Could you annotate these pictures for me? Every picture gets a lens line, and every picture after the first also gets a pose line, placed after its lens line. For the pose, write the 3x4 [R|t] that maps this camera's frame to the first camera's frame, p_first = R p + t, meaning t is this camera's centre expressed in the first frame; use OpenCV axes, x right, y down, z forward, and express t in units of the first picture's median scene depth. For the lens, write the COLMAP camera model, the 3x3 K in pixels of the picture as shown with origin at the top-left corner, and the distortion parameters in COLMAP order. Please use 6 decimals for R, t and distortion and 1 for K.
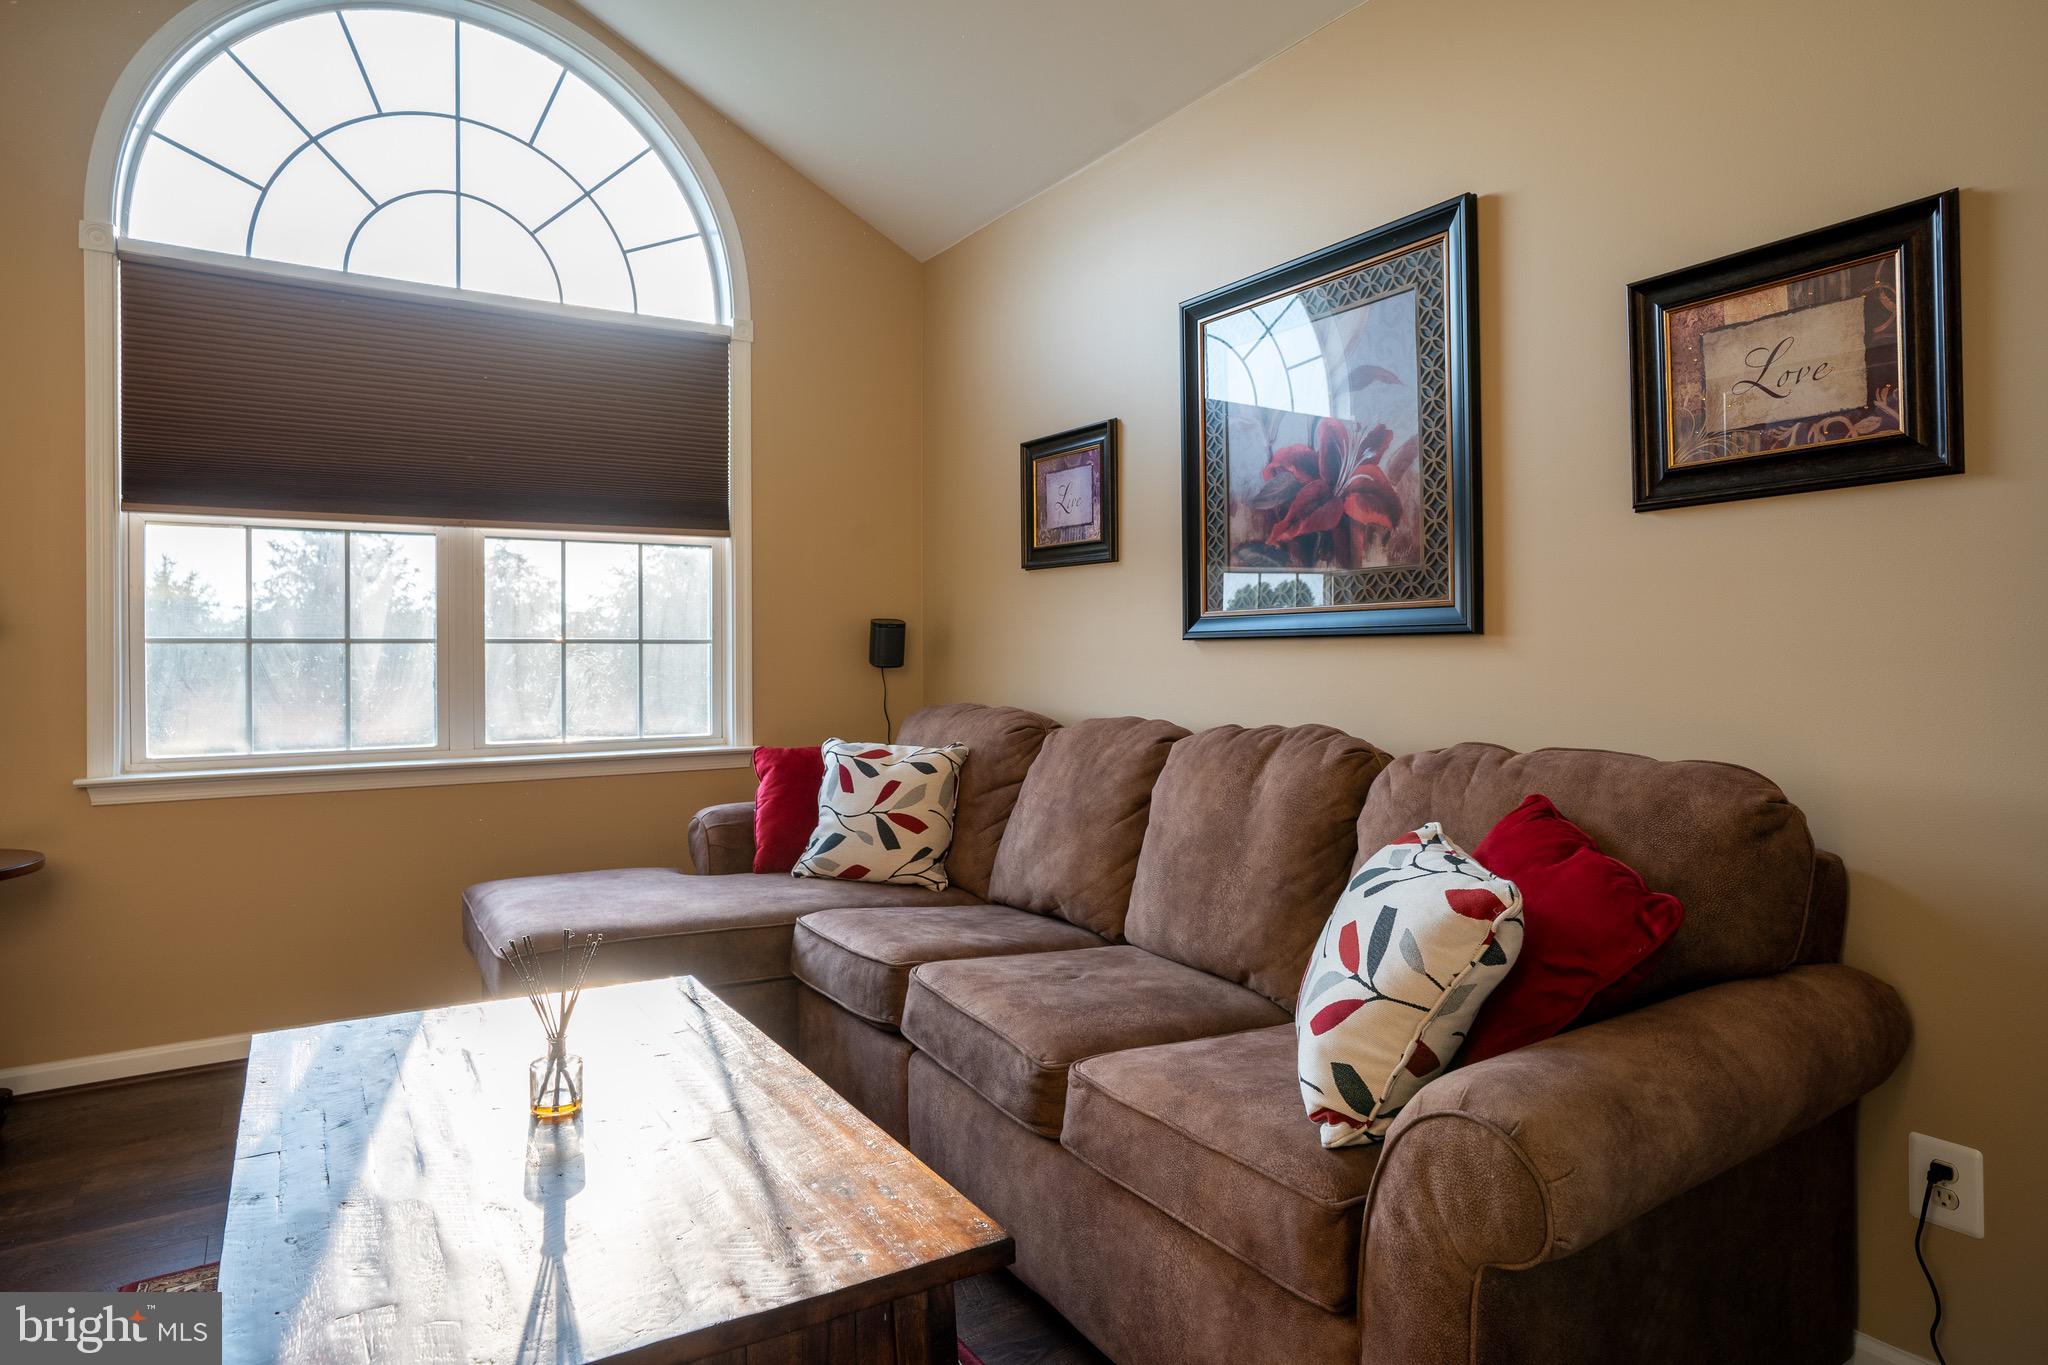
lens RADIAL K [[1190.0, 0, 1023.0], [0, 1190.0, 648.3], [0, 0, 1]] dist [-0.045242, 0.041265]
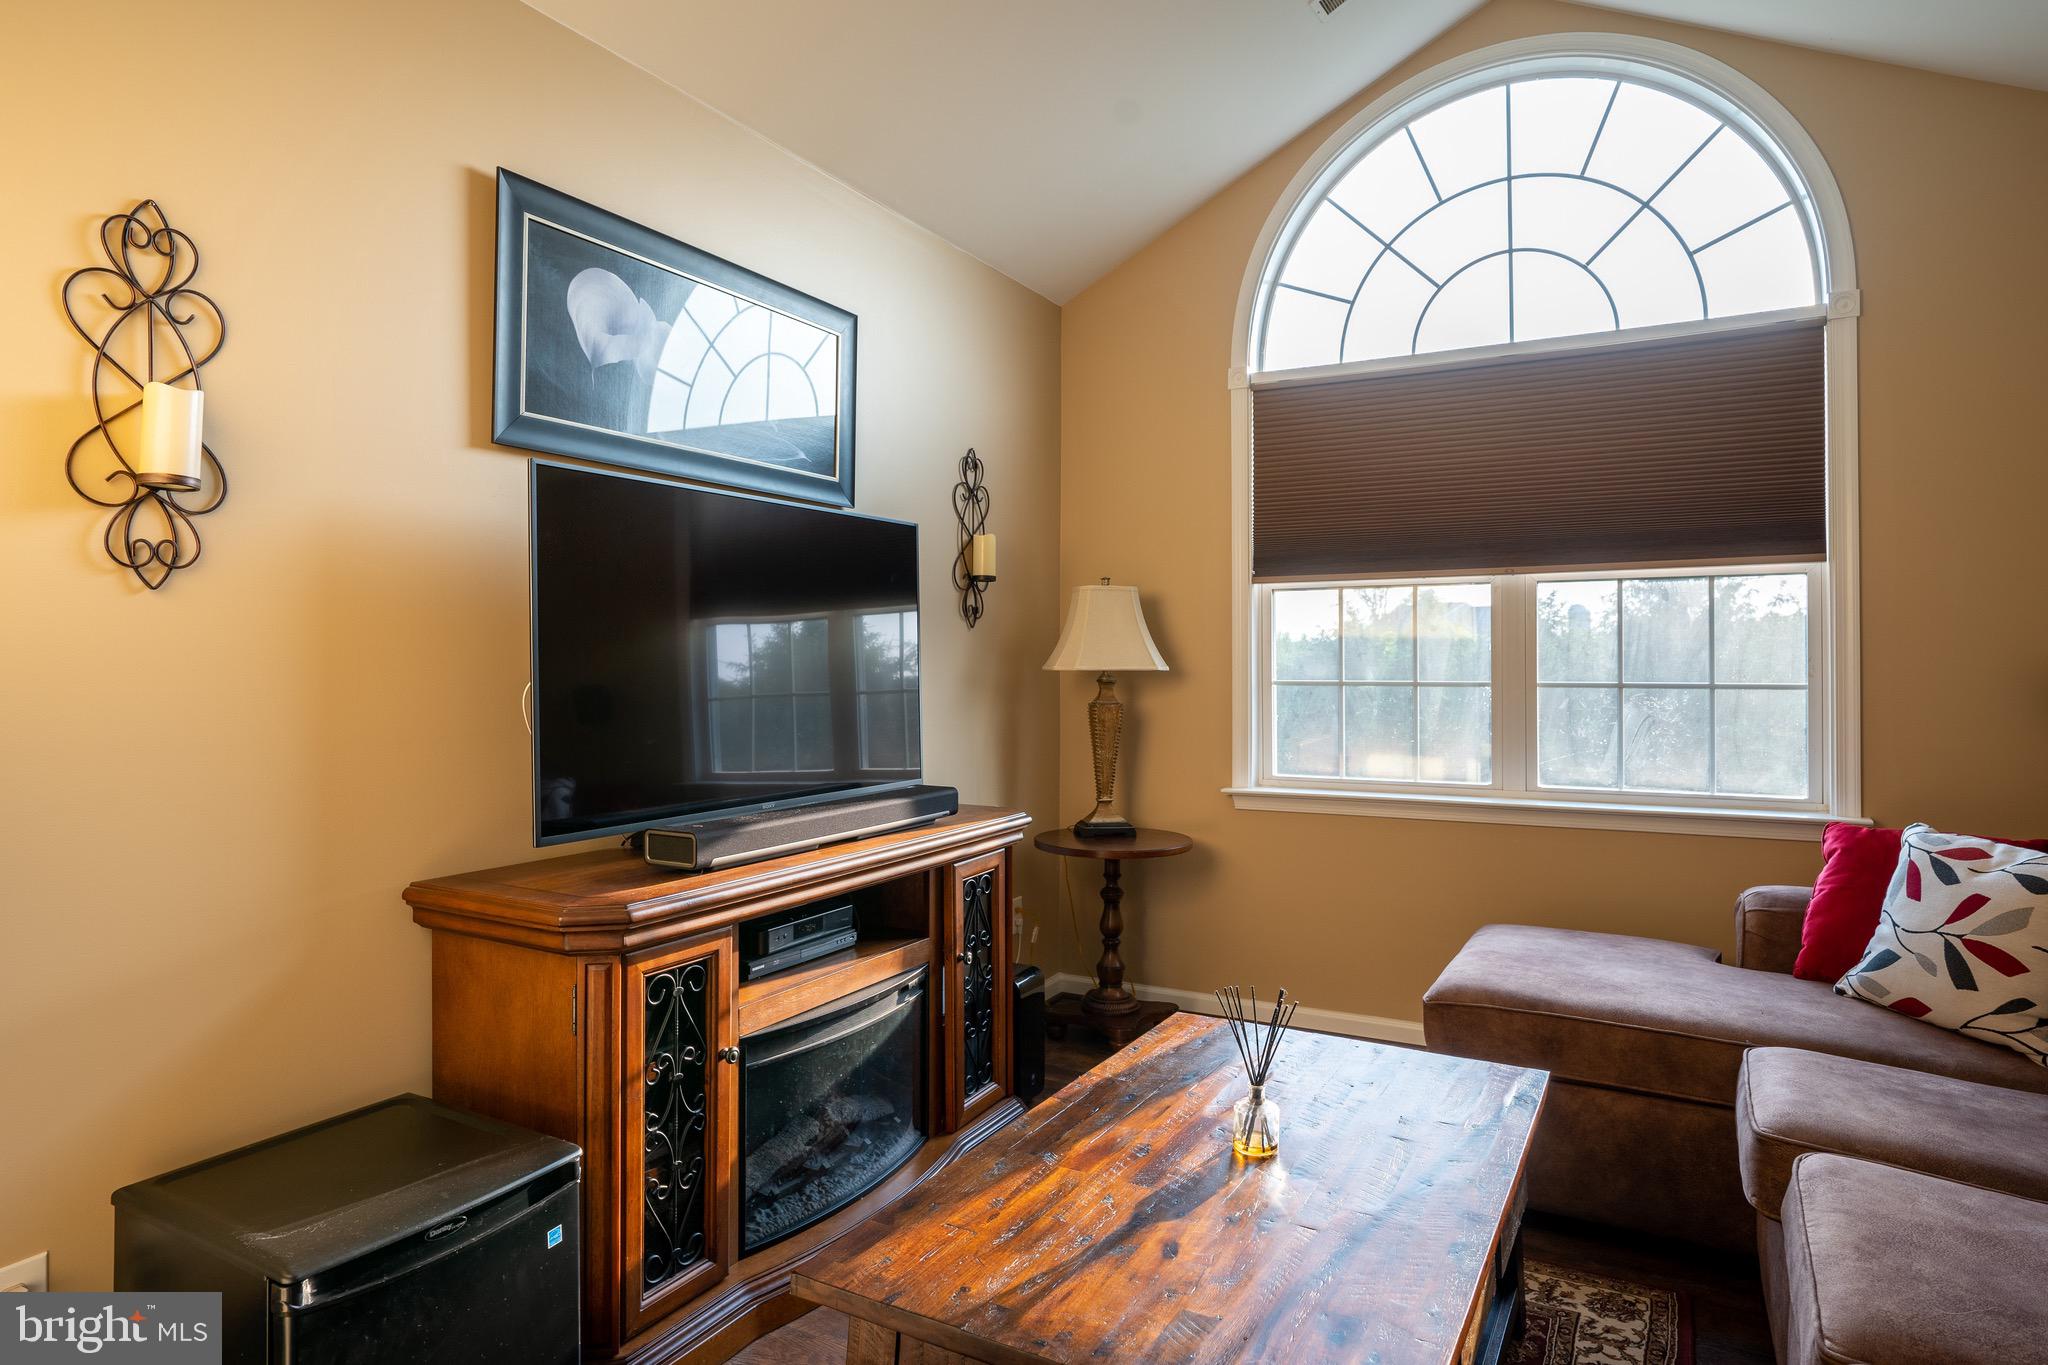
lens RADIAL K [[1190.0, 0, 1023.0], [0, 1190.0, 648.3], [0, 0, 1]] dist [-0.045242, 0.041265]
pose [[0.468438, -0.005817, -0.883477, 0.243807], [0.004851, 0.999980, -0.004012, -0.037477], [0.883483, -0.002407, 0.468457, 0.143700]]
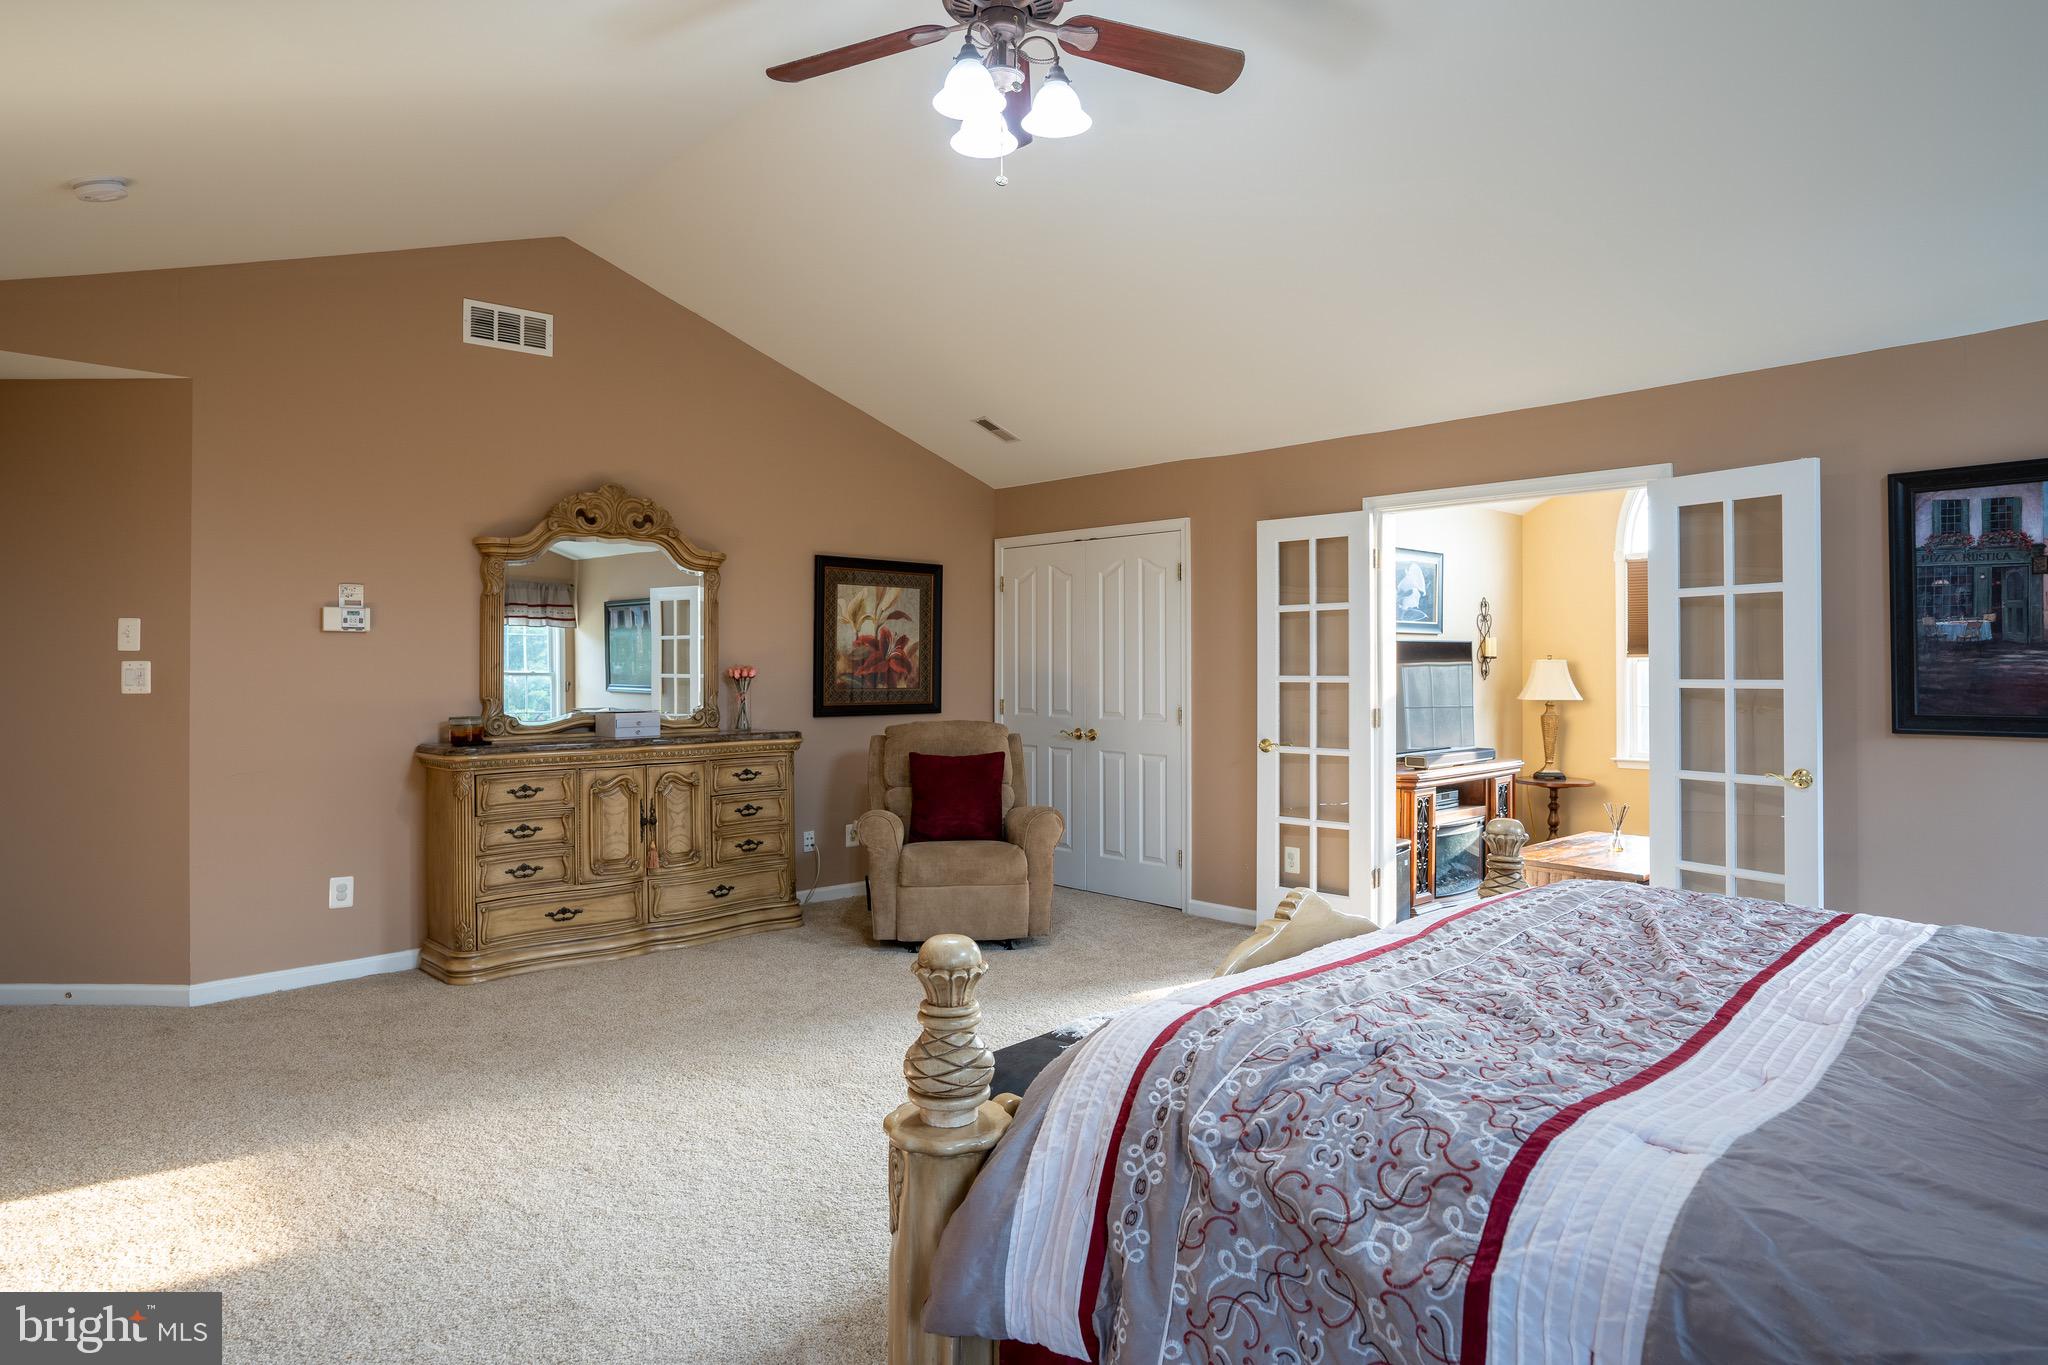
lens RADIAL K [[1190.0, 0, 1023.0], [0, 1190.0, 648.3], [0, 0, 1]] dist [-0.045242, 0.041265]
pose [[0.182988, -0.010535, -0.983059, 1.422565], [0.005358, 0.999938, -0.009719, -0.106971], [0.983101, -0.003489, 0.183033, -0.733296]]
